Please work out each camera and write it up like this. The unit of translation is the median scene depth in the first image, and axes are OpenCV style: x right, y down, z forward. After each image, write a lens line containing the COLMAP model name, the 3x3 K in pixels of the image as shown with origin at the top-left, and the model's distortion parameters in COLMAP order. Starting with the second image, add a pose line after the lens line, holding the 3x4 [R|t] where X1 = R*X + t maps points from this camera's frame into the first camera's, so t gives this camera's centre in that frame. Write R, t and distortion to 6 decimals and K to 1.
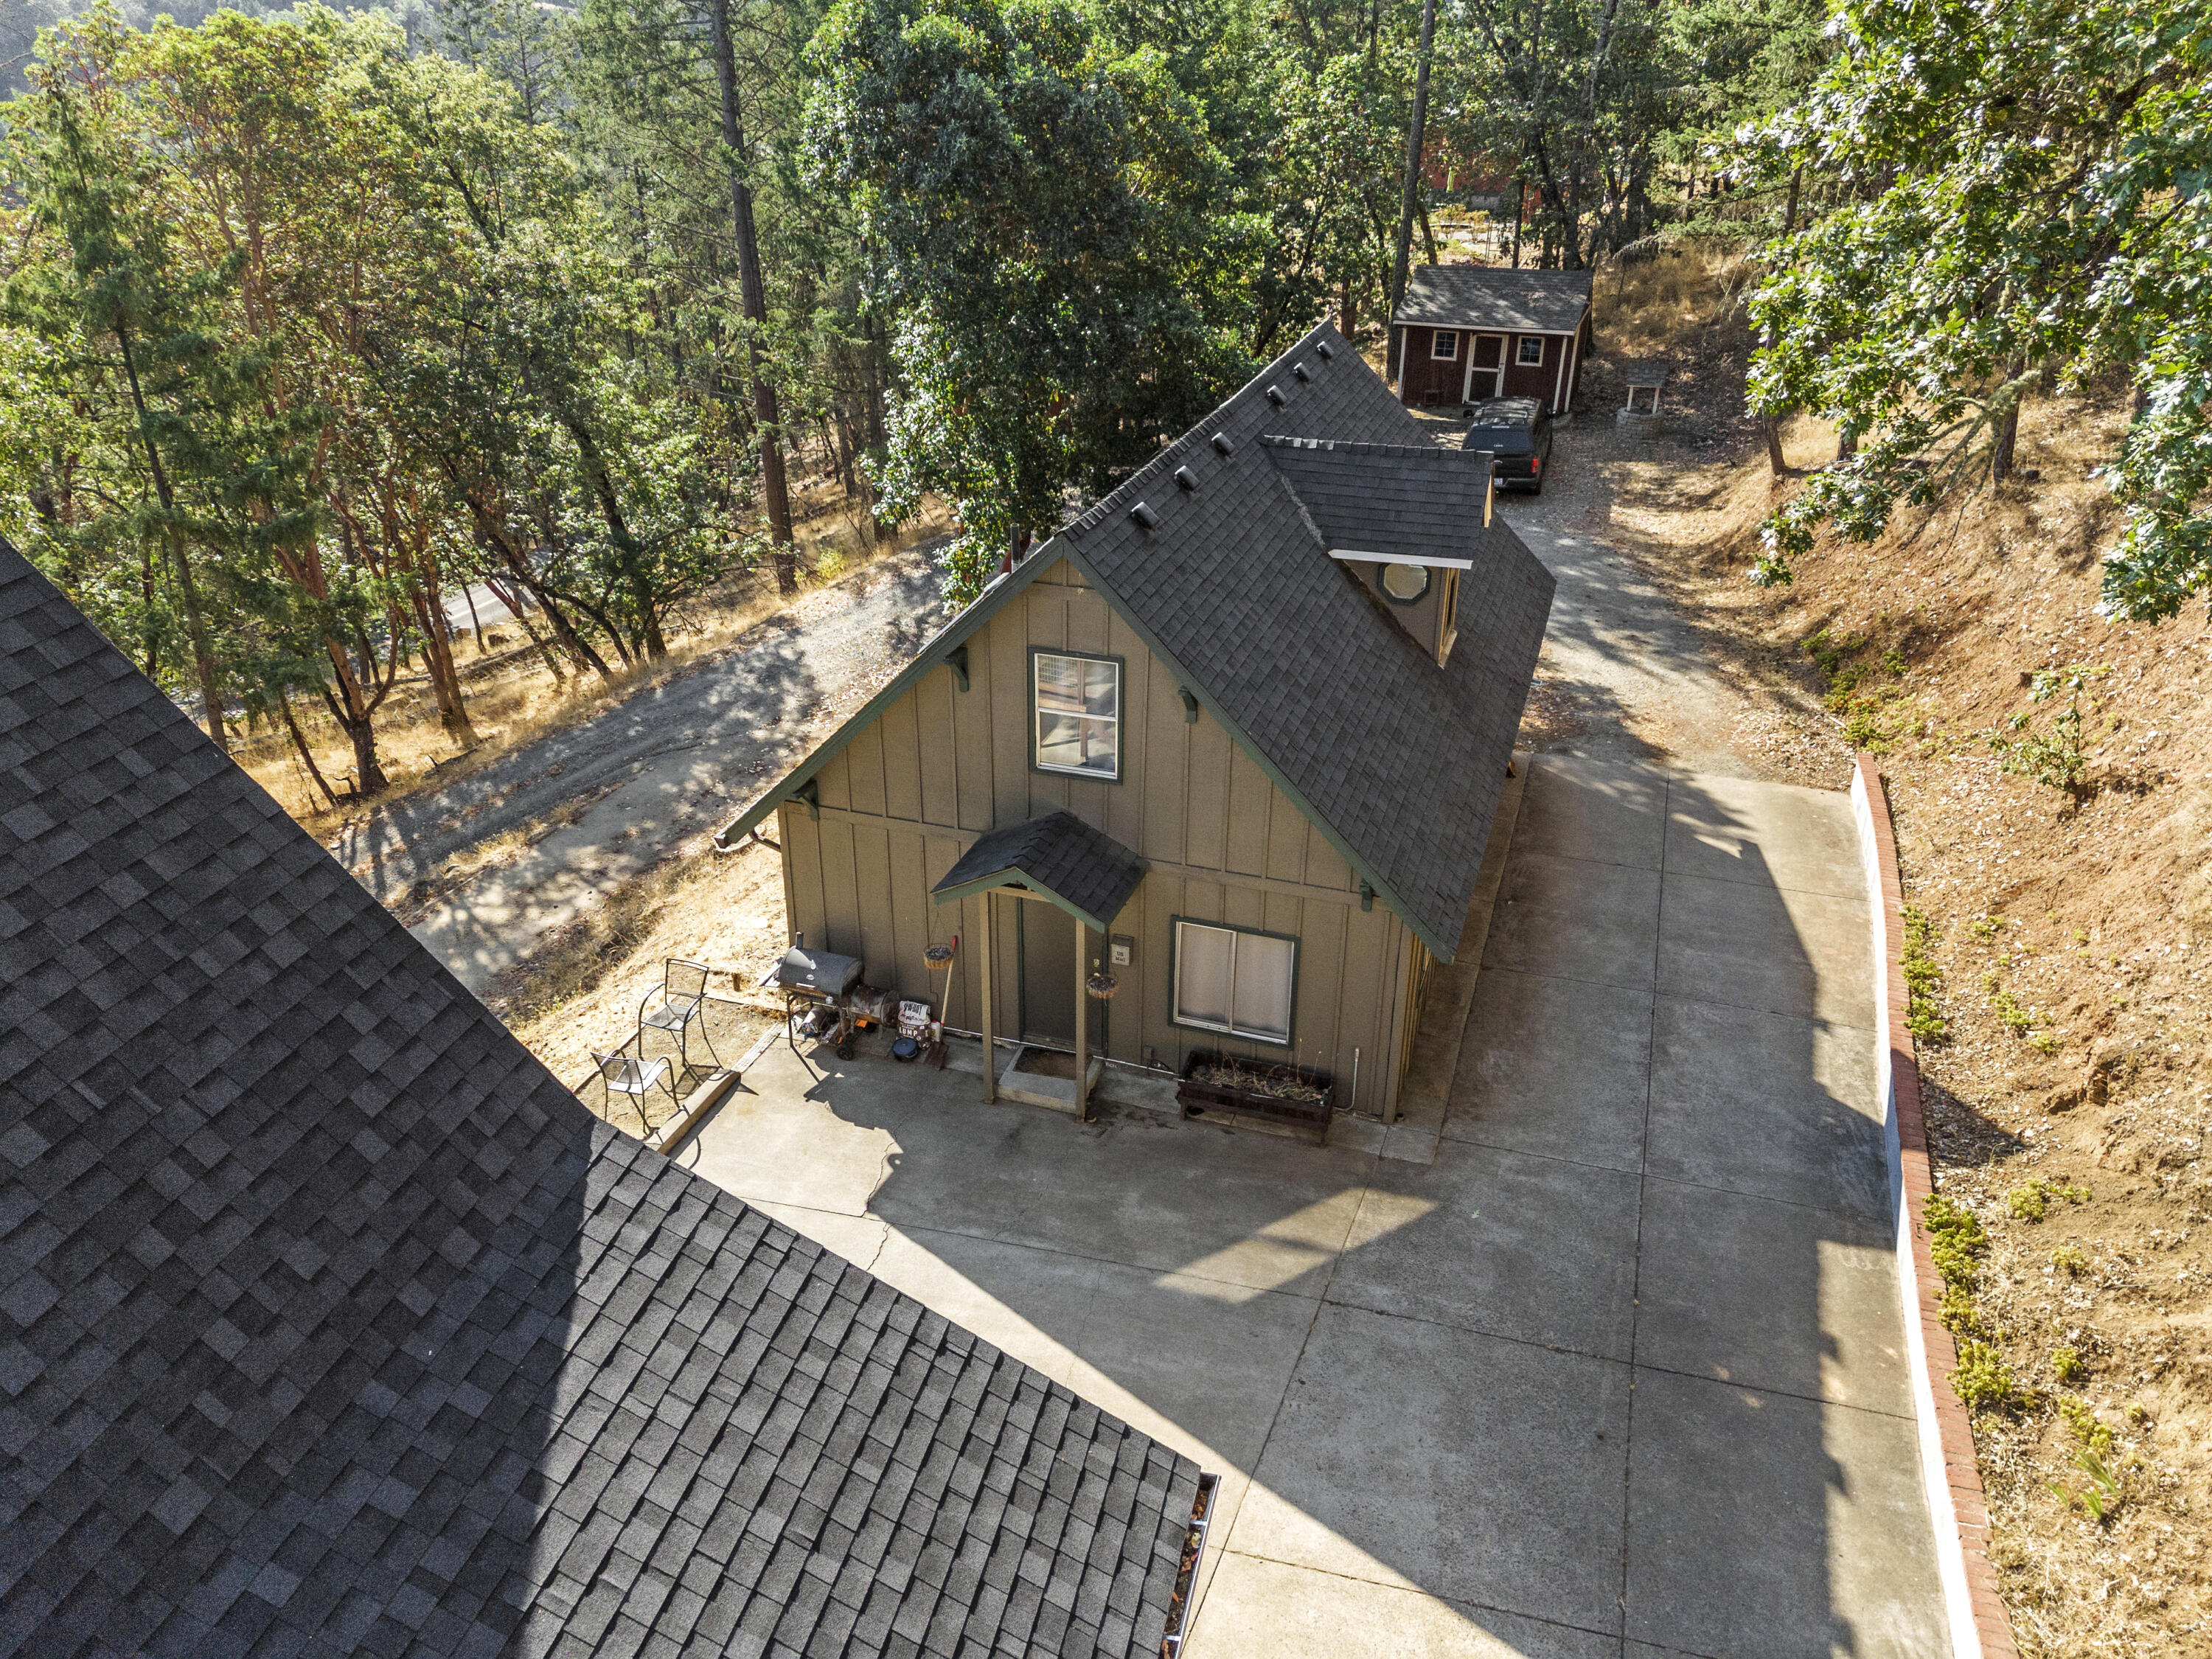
lens RADIAL K [[1642.4, 0, 1106.0], [0, 1642.4, 829.5], [0, 0, 1]] dist [0.000975, -0.000297]
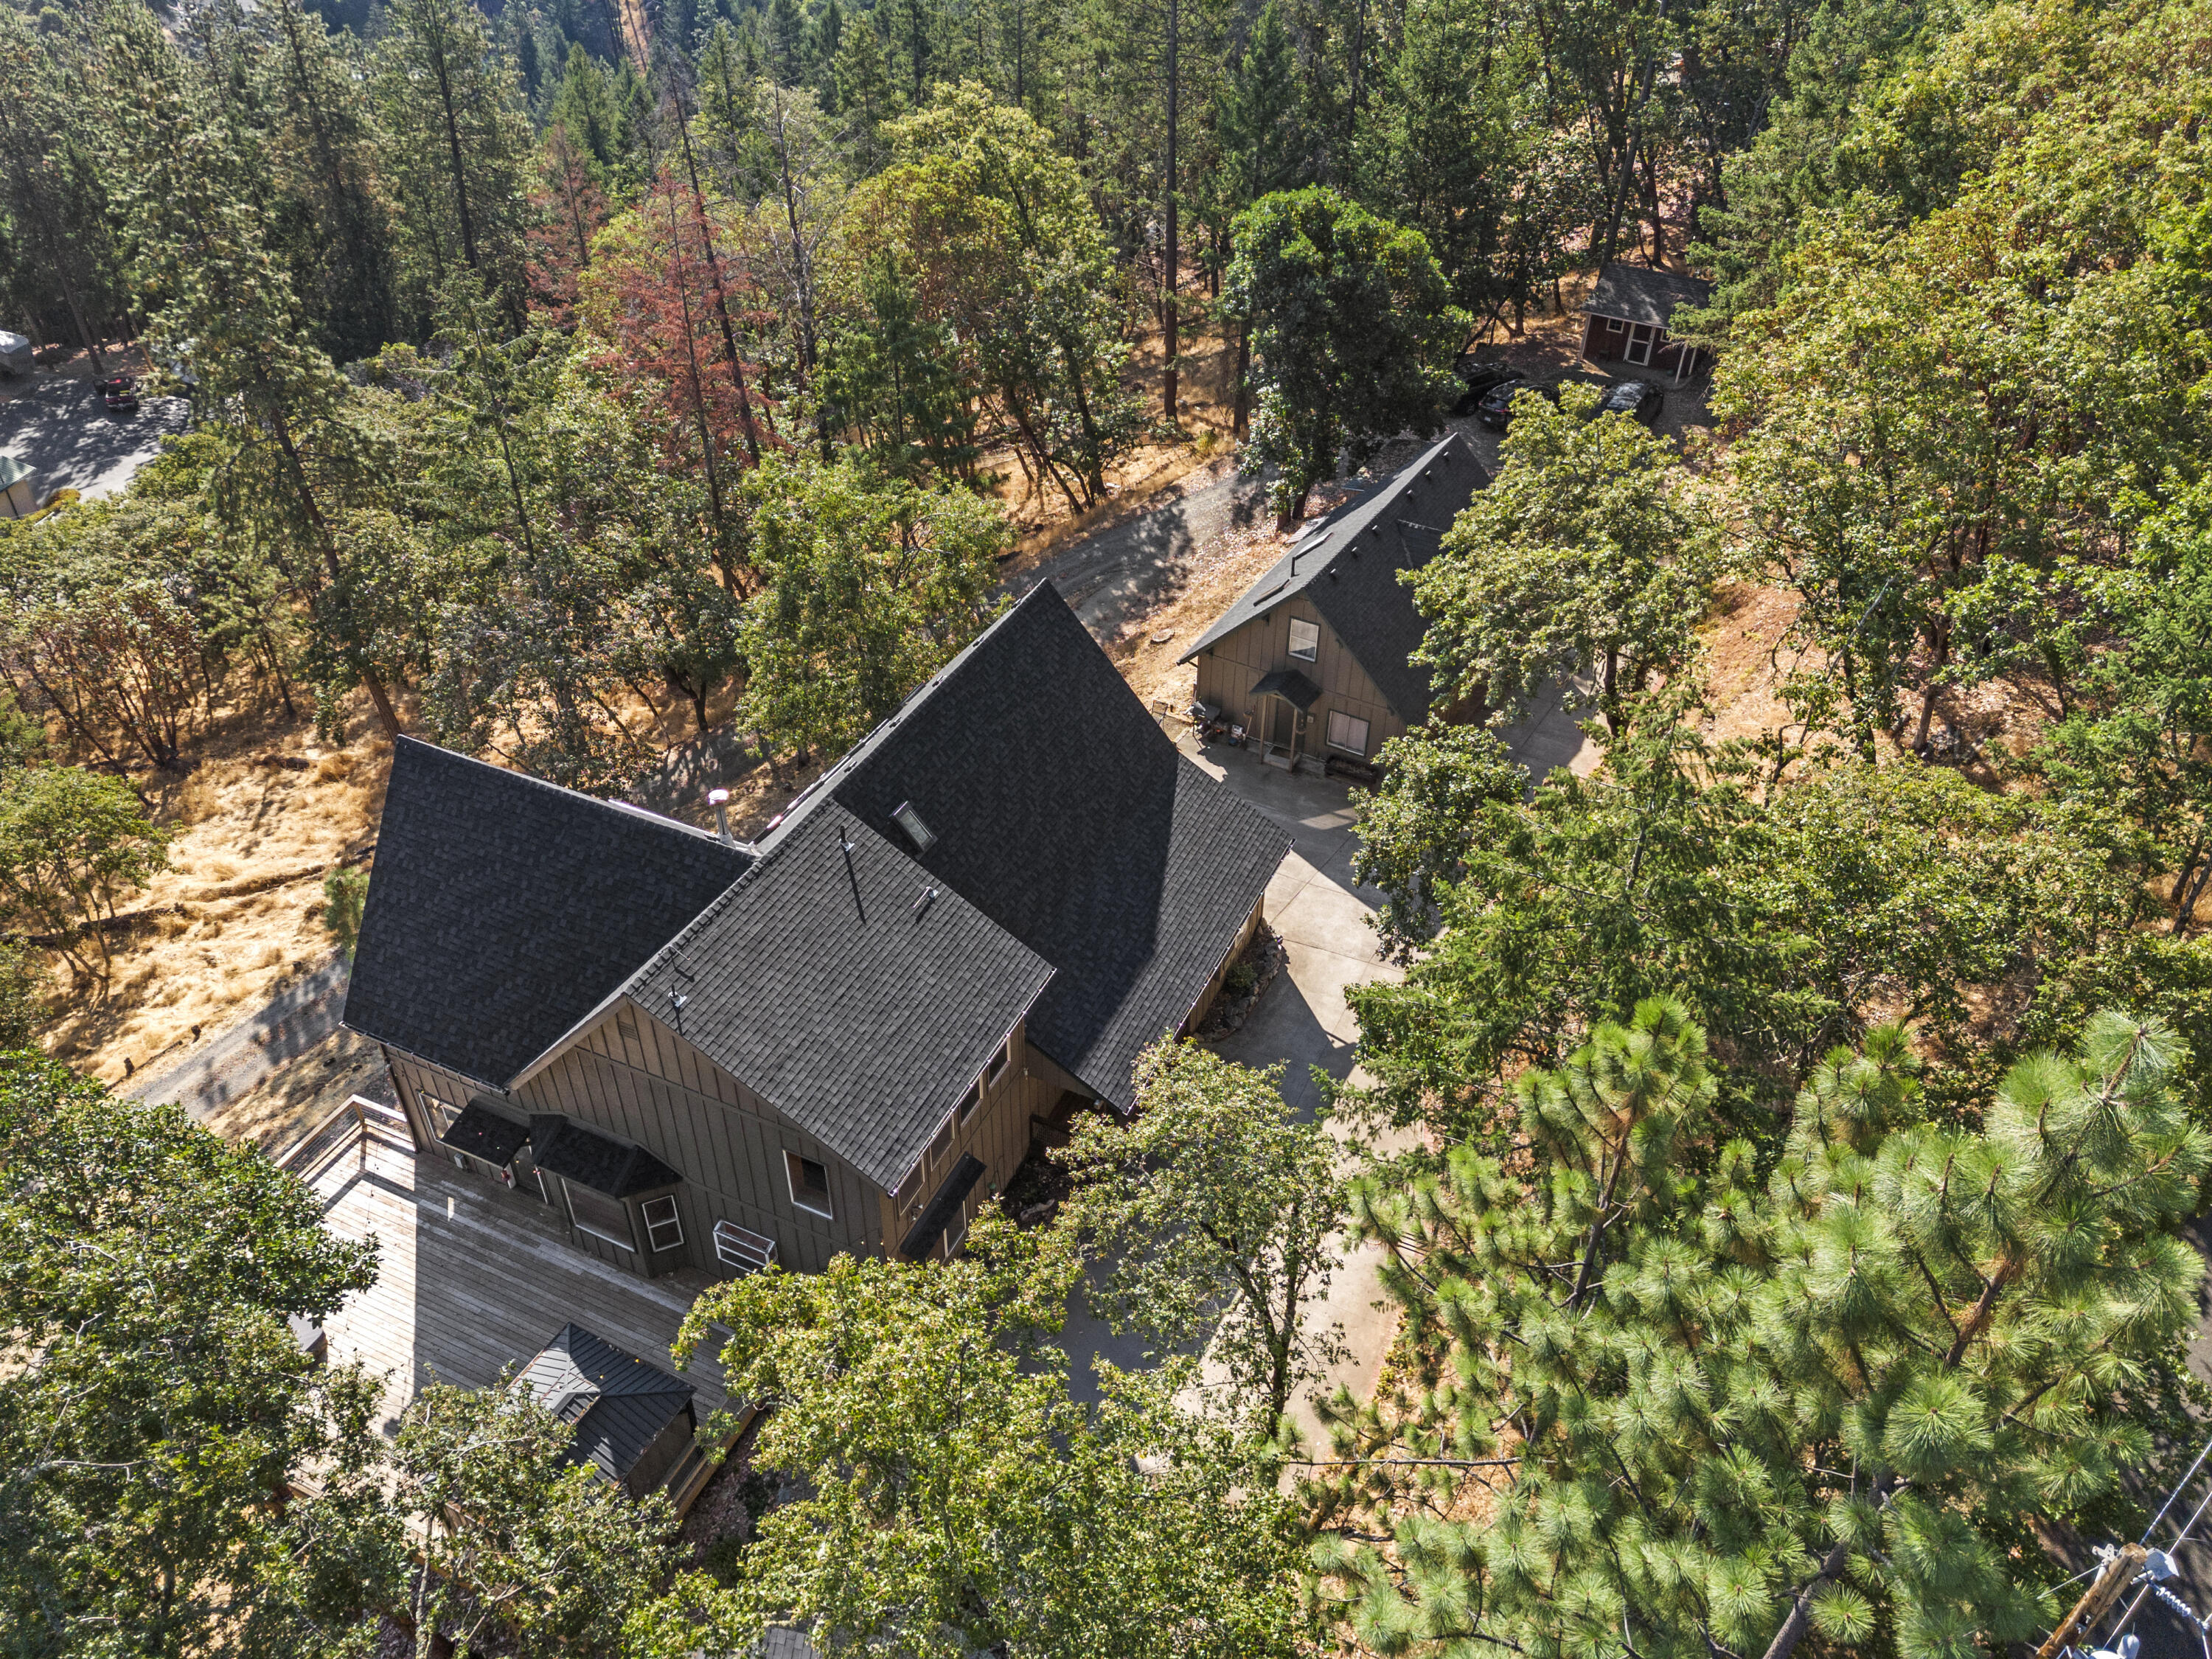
lens RADIAL K [[1642.4, 0, 1106.0], [0, 1642.4, 829.5], [0, 0, 1]] dist [0.000975, -0.000297]
pose [[0.978642, 0.129803, -0.159406, 0.073973], [-0.098830, 0.977022, 0.188838, -0.127198], [0.180255, -0.169051, 0.968984, -0.992055]]
